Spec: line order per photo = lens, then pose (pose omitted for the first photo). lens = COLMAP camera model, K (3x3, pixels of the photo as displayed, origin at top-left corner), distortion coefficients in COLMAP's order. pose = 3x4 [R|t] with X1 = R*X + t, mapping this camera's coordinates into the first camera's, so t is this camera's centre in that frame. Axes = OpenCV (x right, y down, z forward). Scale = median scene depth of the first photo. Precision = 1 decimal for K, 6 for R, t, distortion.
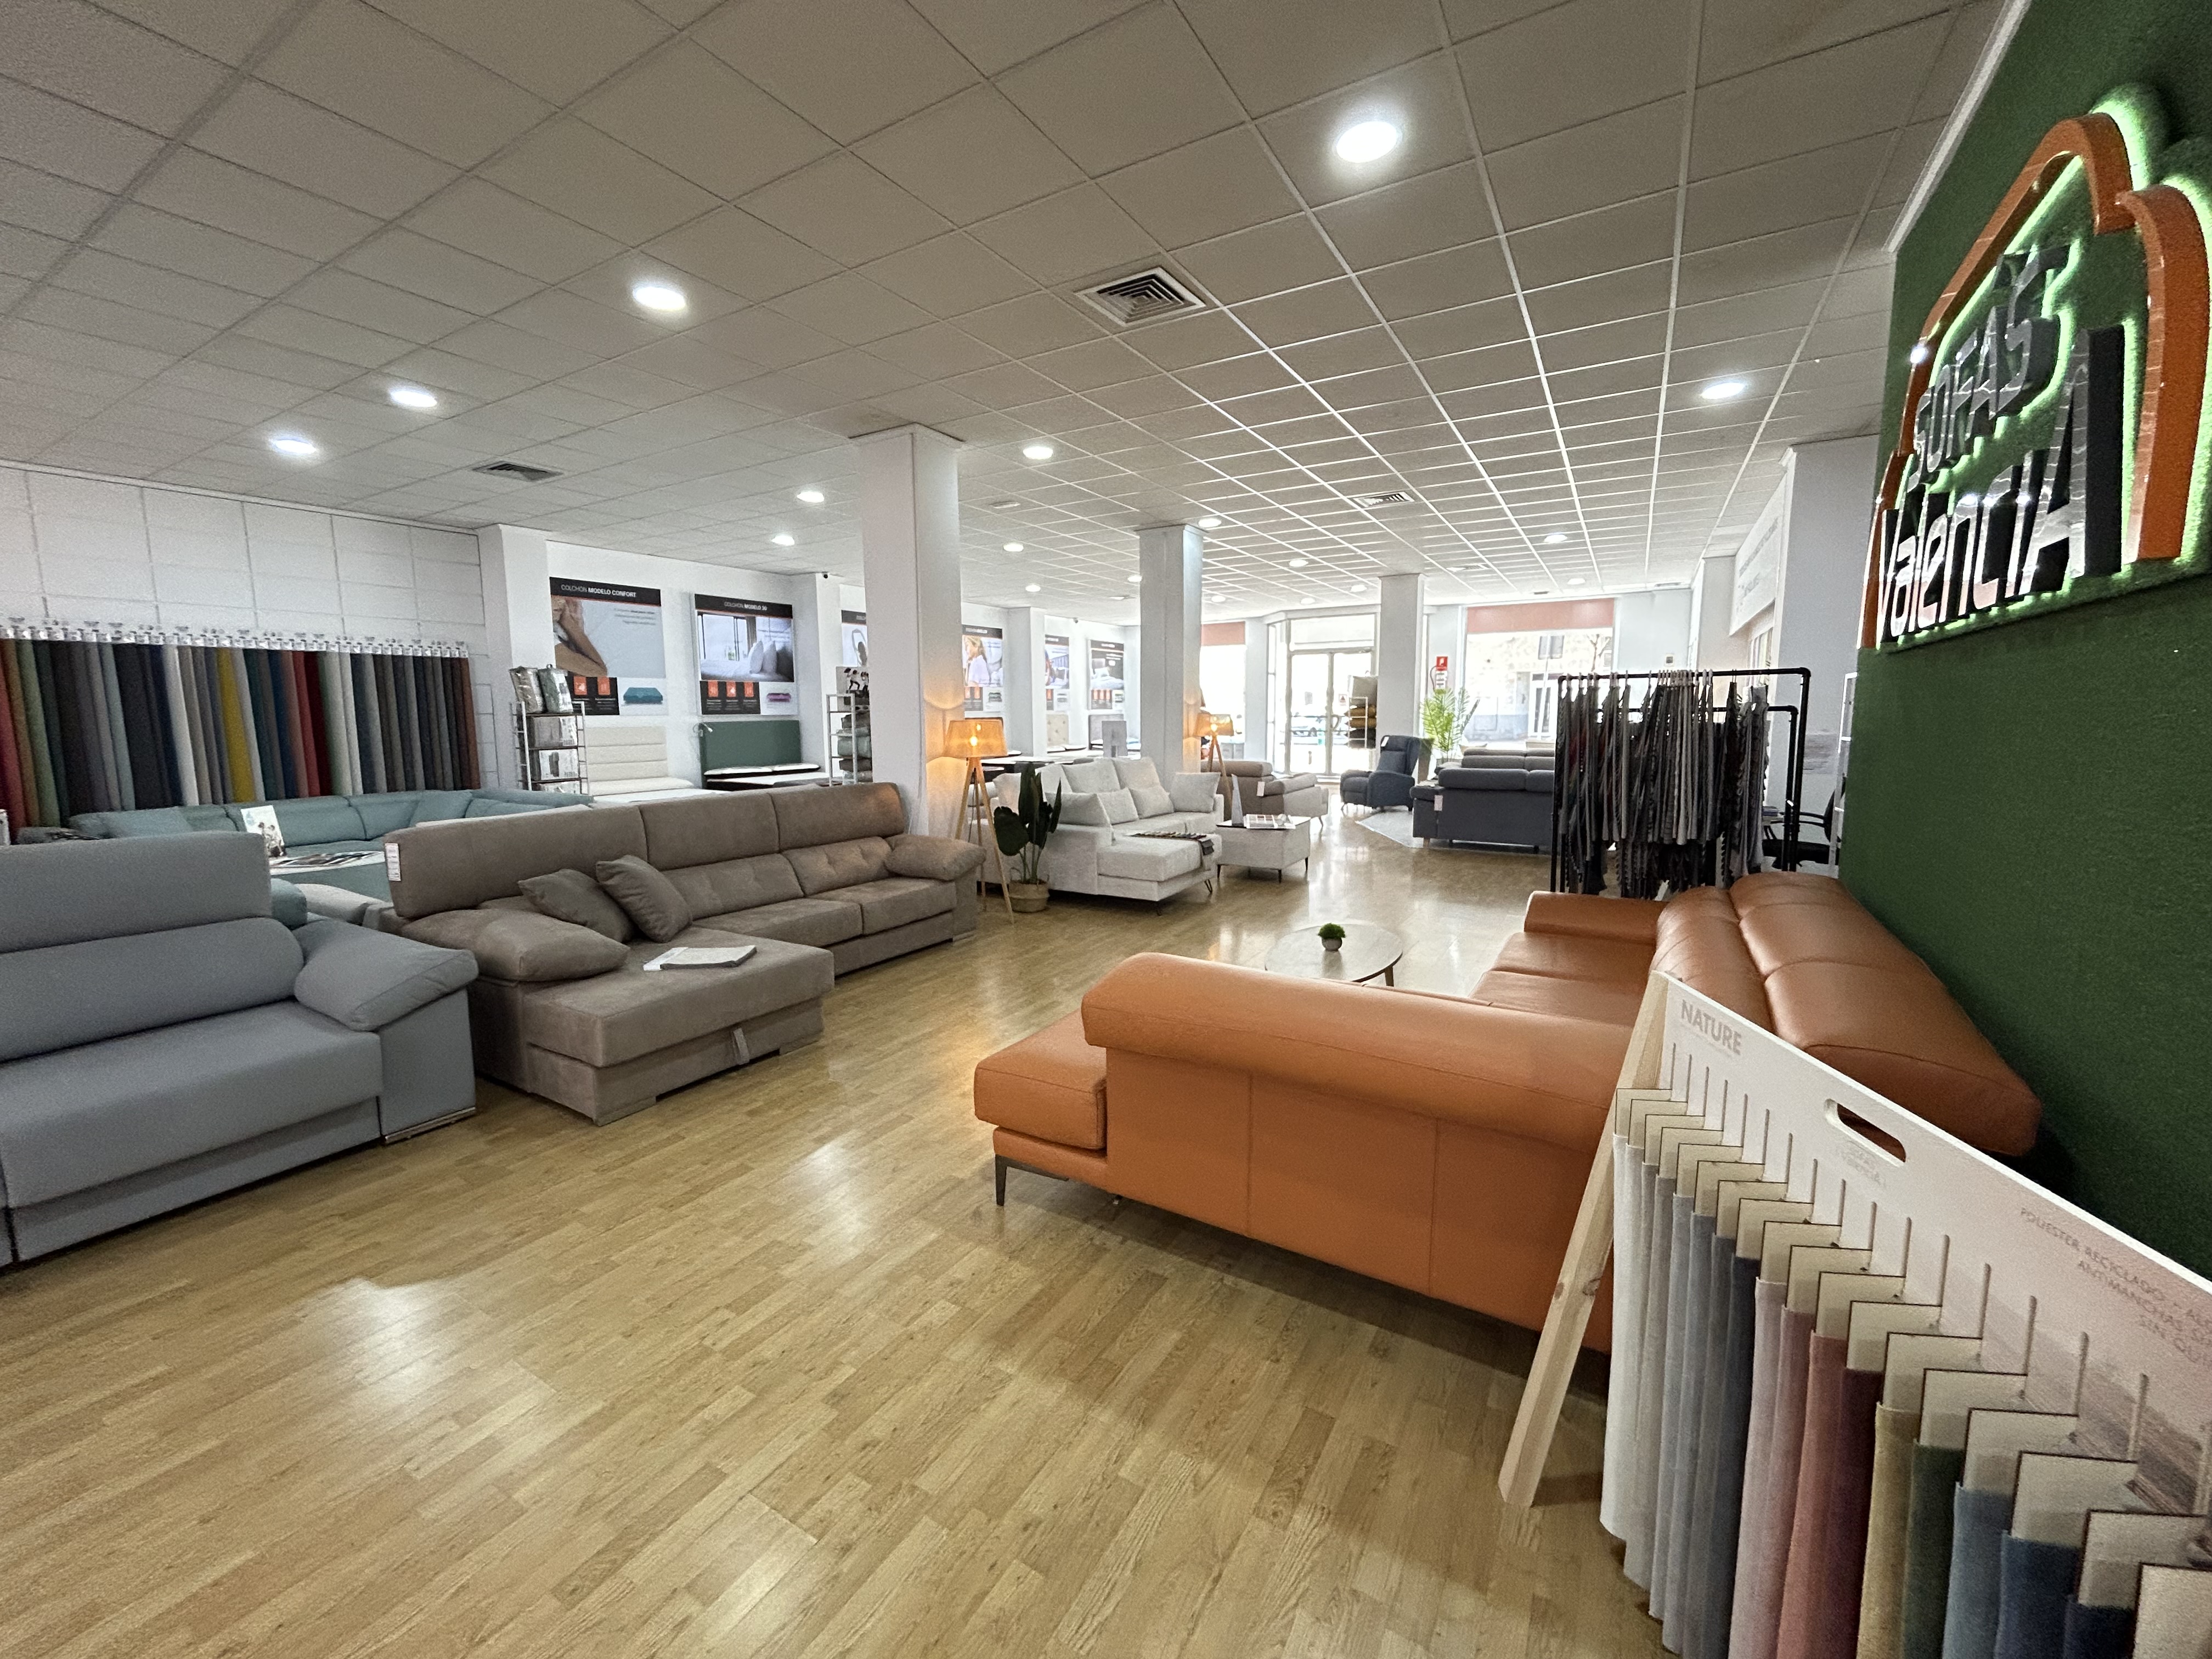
lens RADIAL K [[904.1, 0, 1112.4], [0, 904.1, 822.2], [0, 0, 1]] dist [-0.000489, -0.000253]
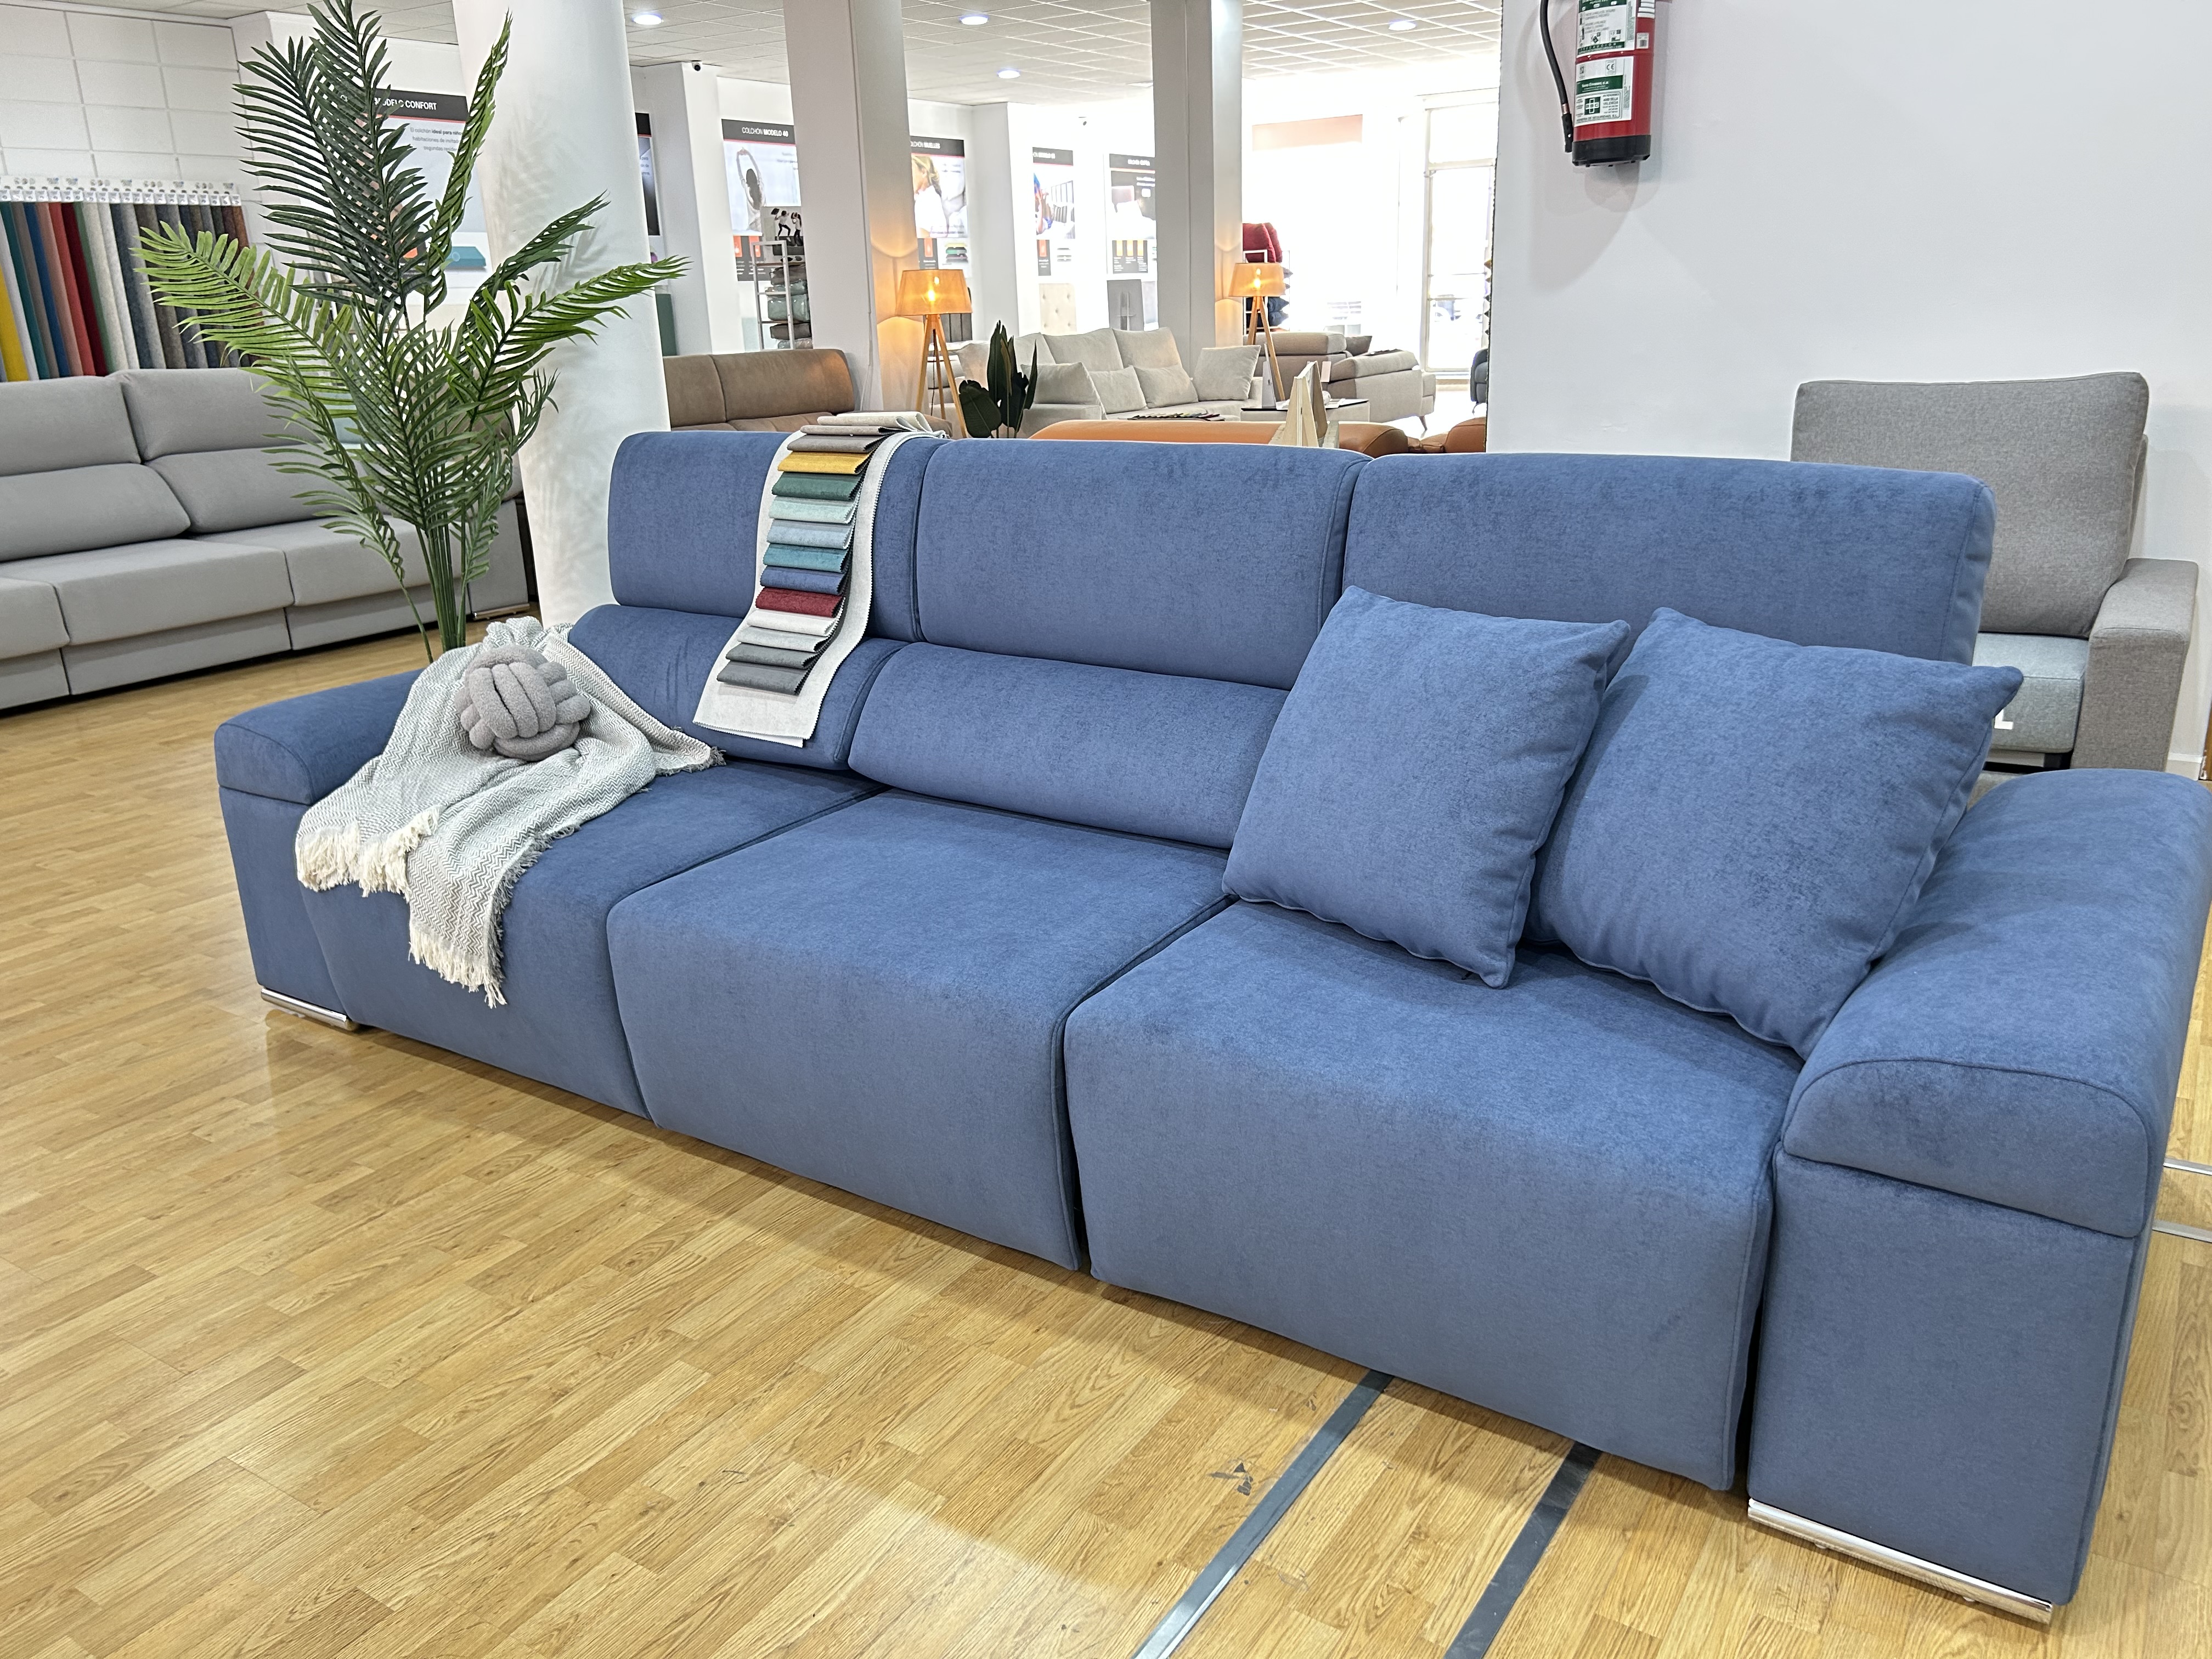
lens RADIAL K [[1684.8, 0, 1103.9], [0, 1684.8, 833.2], [0, 0, 1]] dist [0.043815, -0.039974]
pose [[0.998631, -0.008099, -0.051673, 0.063047], [0.017548, 0.982559, 0.185120, 0.084332], [0.049273, -0.185773, 0.981356, -0.472599]]
